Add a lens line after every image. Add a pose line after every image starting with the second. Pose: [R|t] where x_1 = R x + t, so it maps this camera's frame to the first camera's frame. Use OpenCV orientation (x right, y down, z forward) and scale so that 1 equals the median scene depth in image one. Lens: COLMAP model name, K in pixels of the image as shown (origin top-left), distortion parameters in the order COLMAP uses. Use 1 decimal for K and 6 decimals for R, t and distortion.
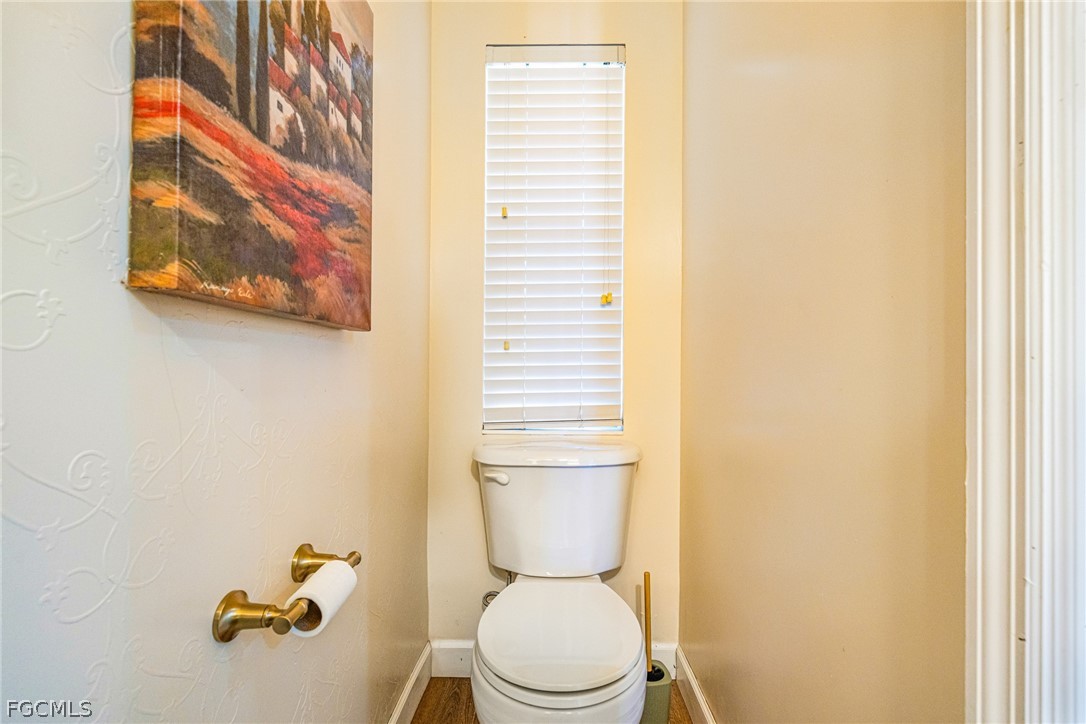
lens RADIAL K [[470.2, 0, 545.2], [0, 470.2, 367.1], [0, 0, 1]] dist [0.000040, 0.000035]
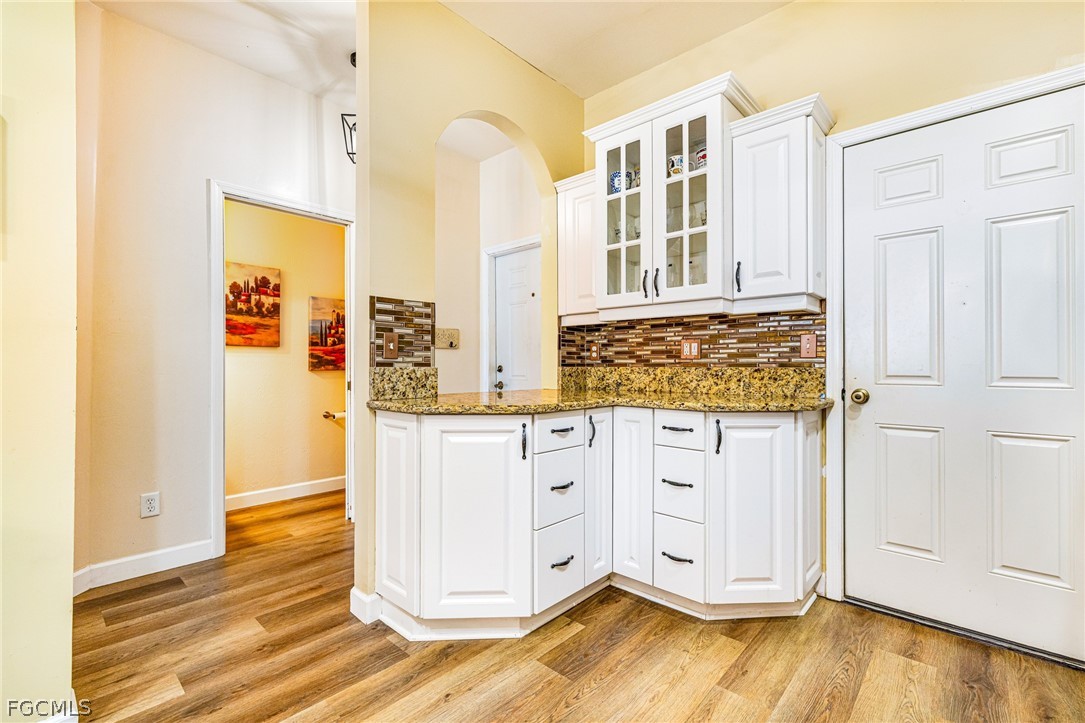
lens RADIAL K [[469.7, 0, 541.5], [0, 469.7, 363.6], [0, 0, 1]] dist [0.000040, 0.000035]
pose [[0.745304, -0.003868, -0.666714, 6.521103], [0.004440, 0.999990, -0.000838, -0.205047], [0.666710, -0.002336, 0.745313, -2.111522]]
